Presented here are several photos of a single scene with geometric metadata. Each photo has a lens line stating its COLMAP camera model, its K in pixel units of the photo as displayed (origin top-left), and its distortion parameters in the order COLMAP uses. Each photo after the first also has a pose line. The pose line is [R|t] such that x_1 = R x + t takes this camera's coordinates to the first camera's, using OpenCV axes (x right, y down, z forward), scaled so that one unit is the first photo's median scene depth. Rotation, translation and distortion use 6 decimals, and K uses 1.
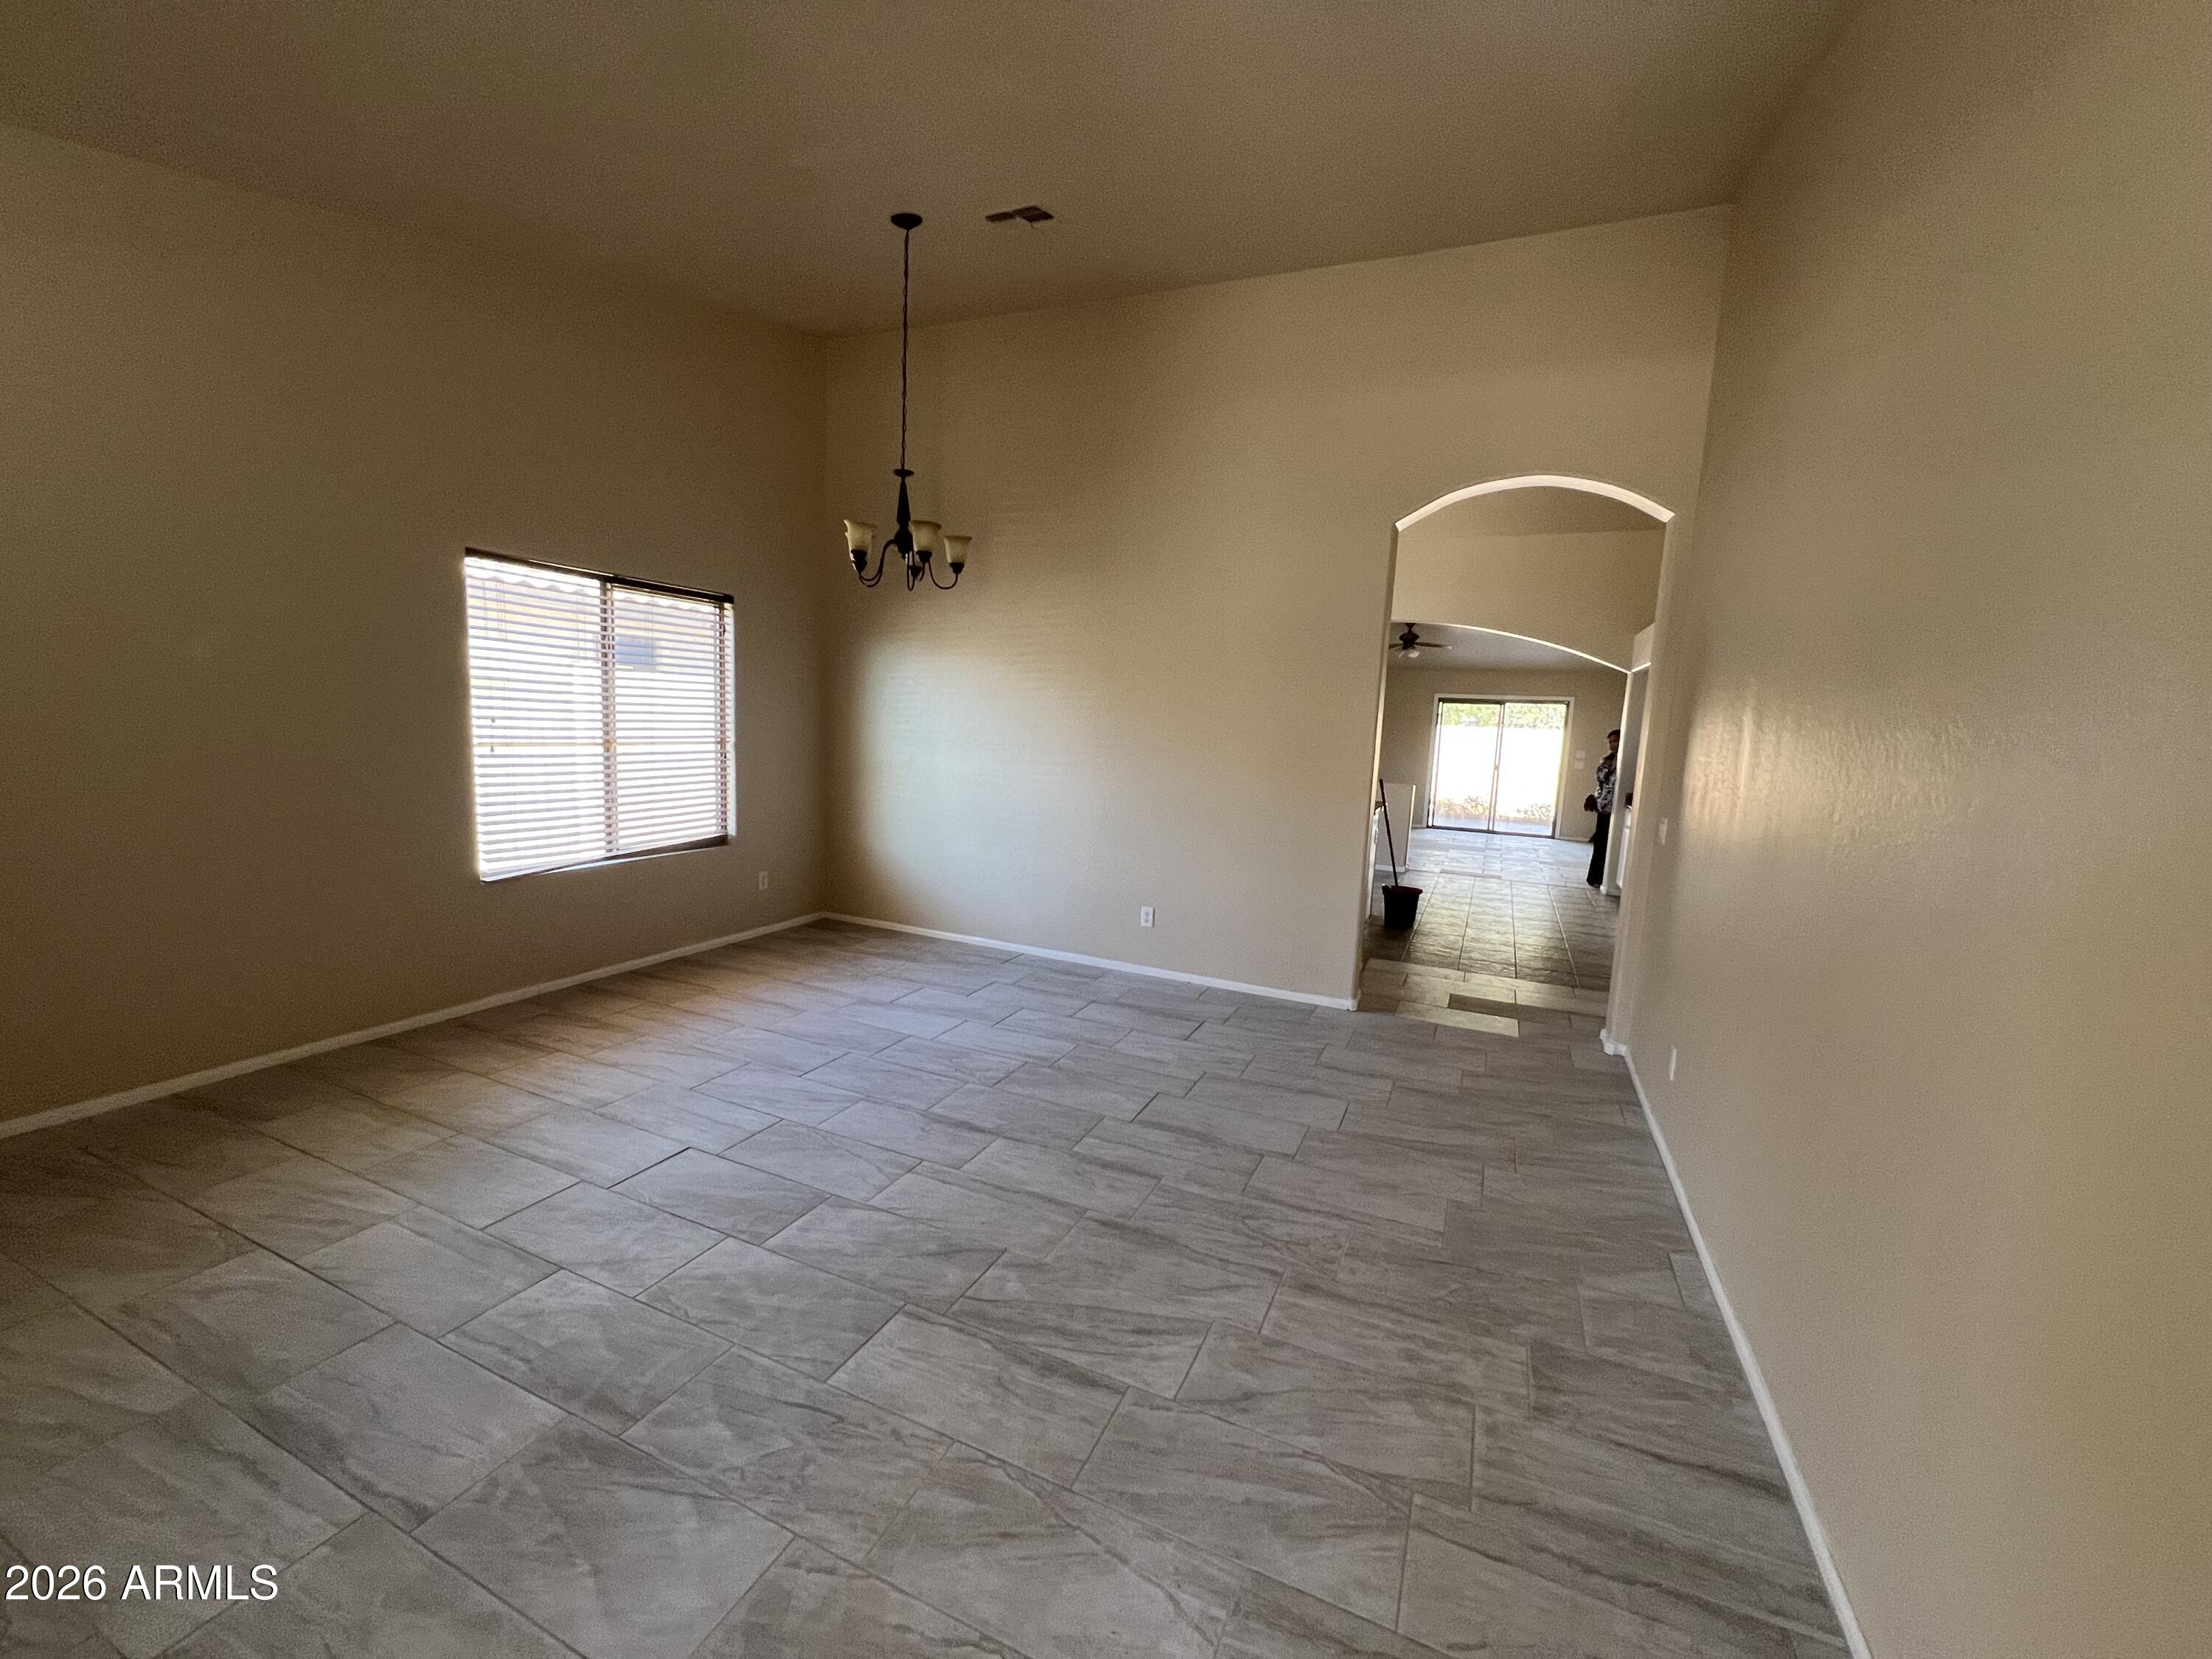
lens RADIAL K [[888.2, 0, 1106.0], [0, 888.2, 829.5], [0, 0, 1]] dist [-0.002541, 0.000143]
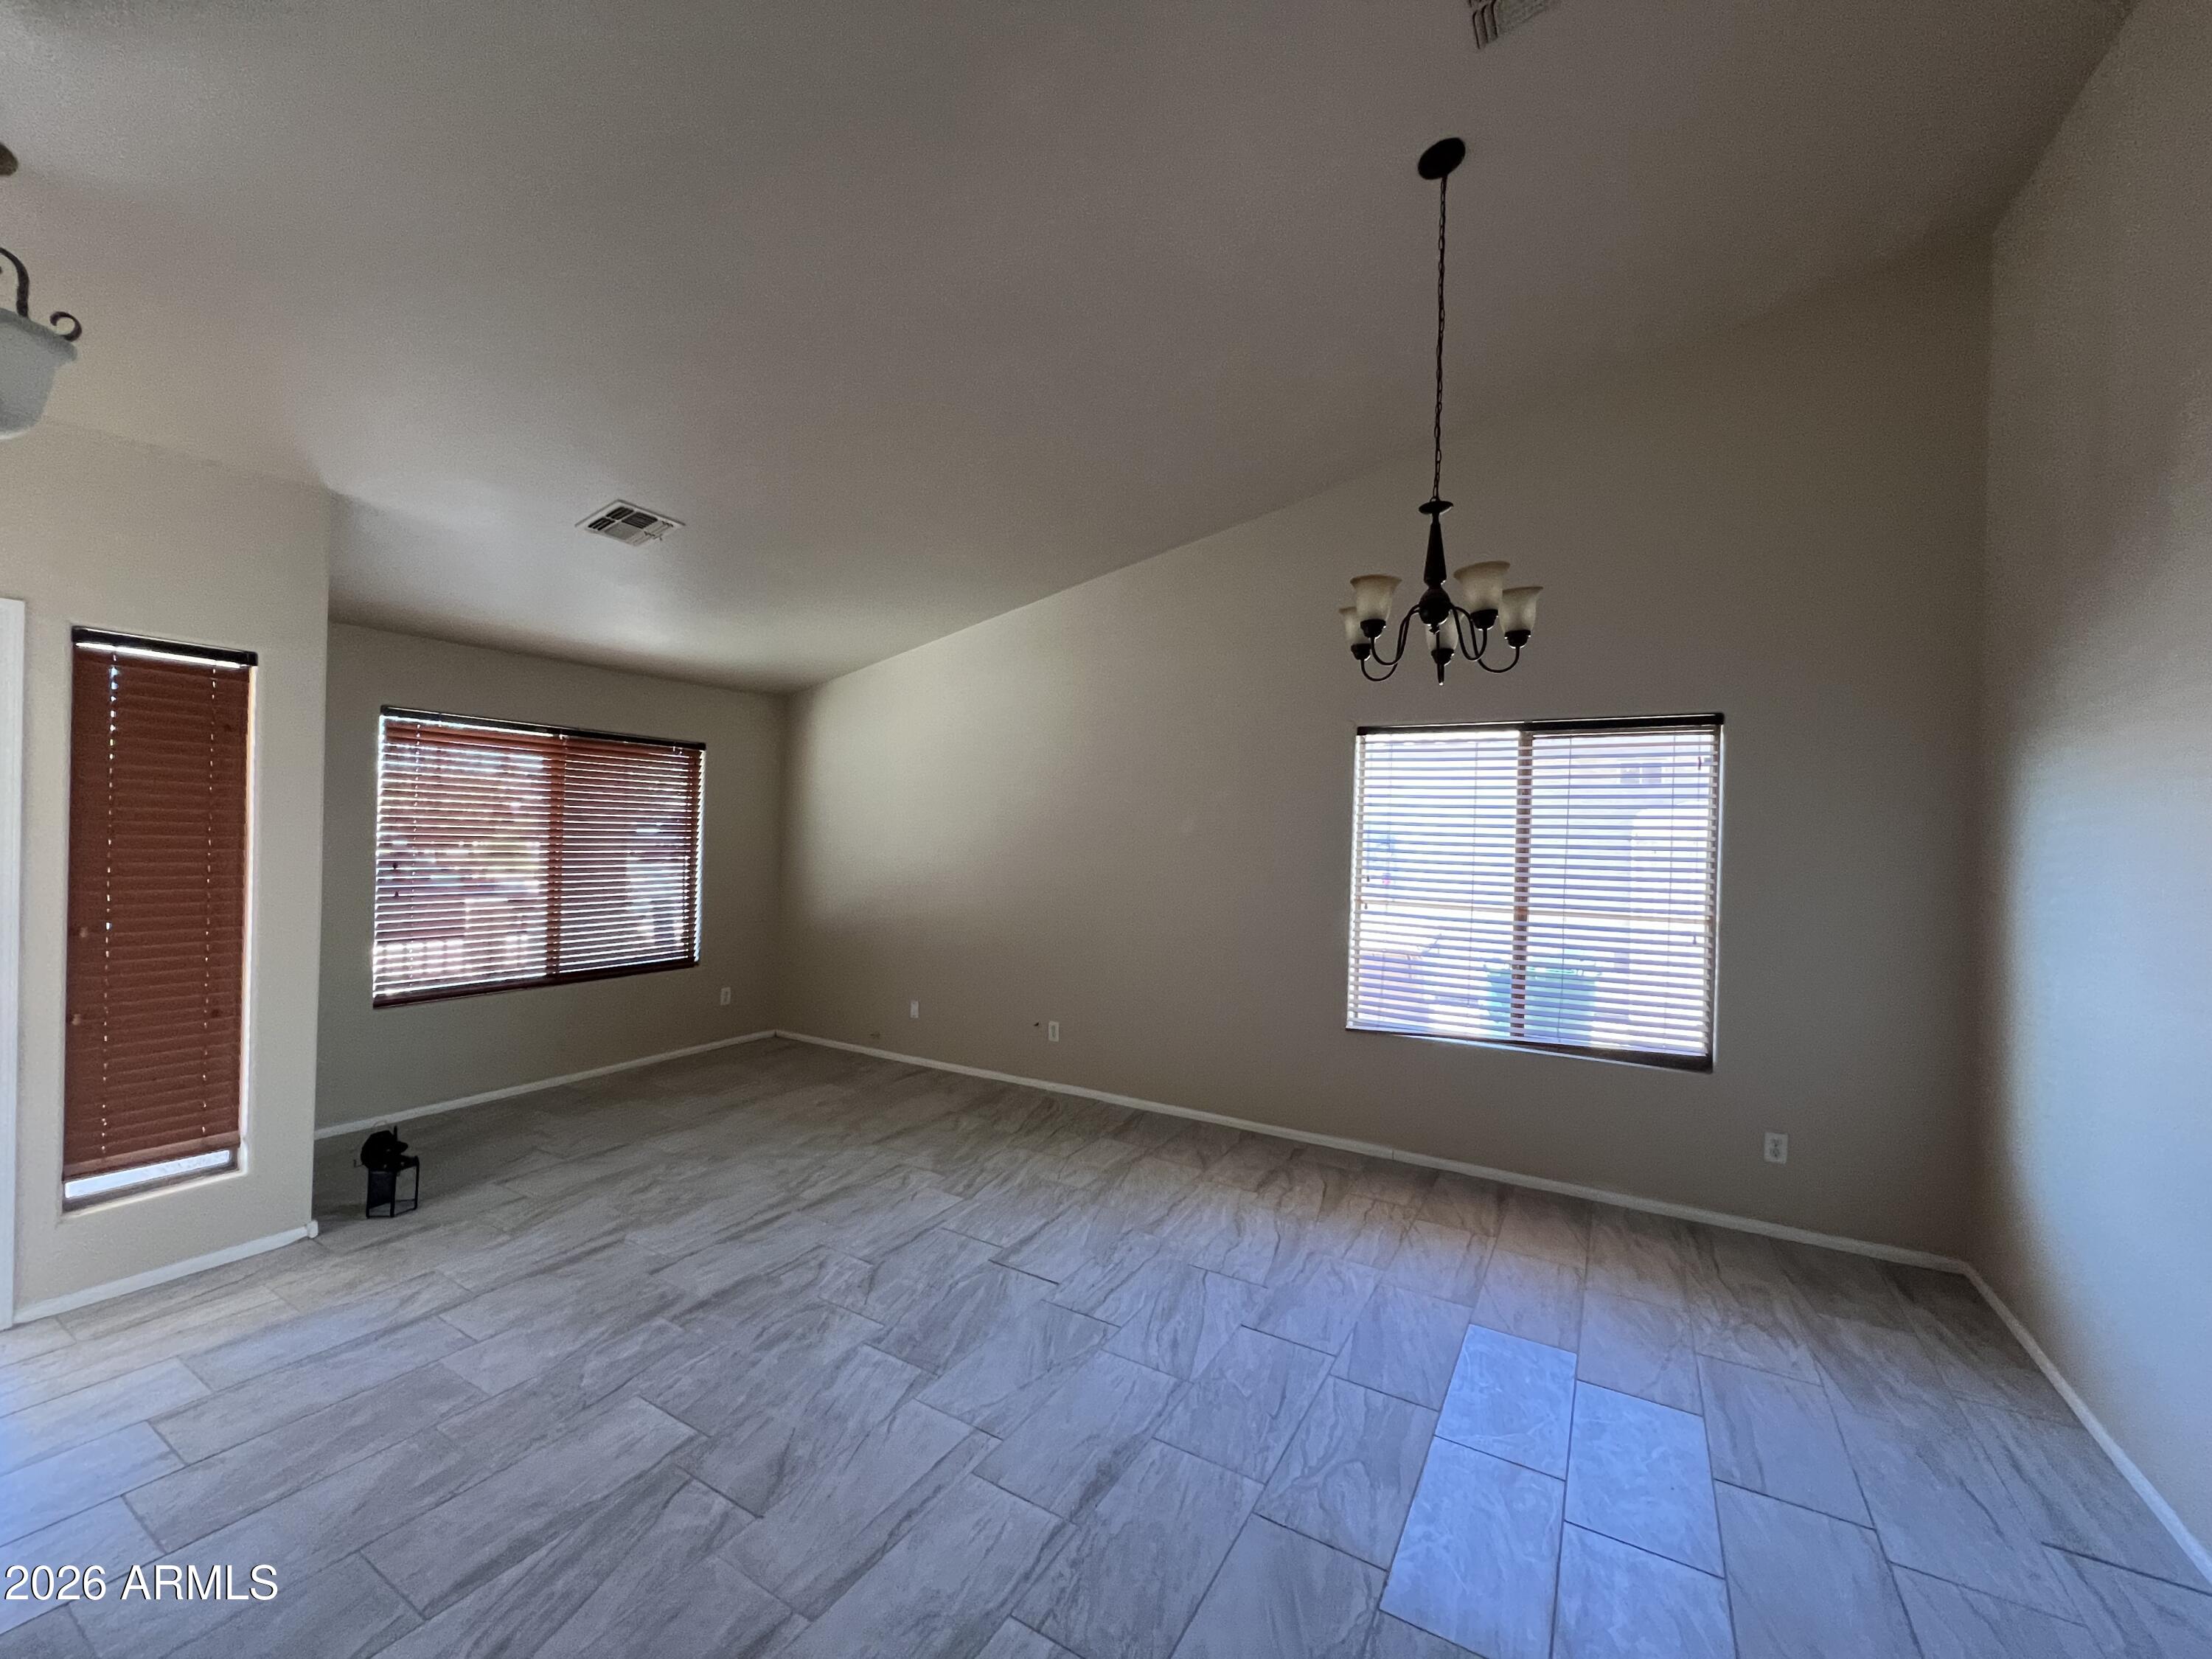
lens RADIAL K [[888.2, 0, 1106.0], [0, 888.2, 829.5], [0, 0, 1]] dist [-0.002541, 0.000143]
pose [[-0.112340, -0.056869, -0.992041, 0.447340], [-0.156429, 0.986924, -0.038861, -0.098851], [0.981280, 0.150818, -0.119767, 0.871268]]
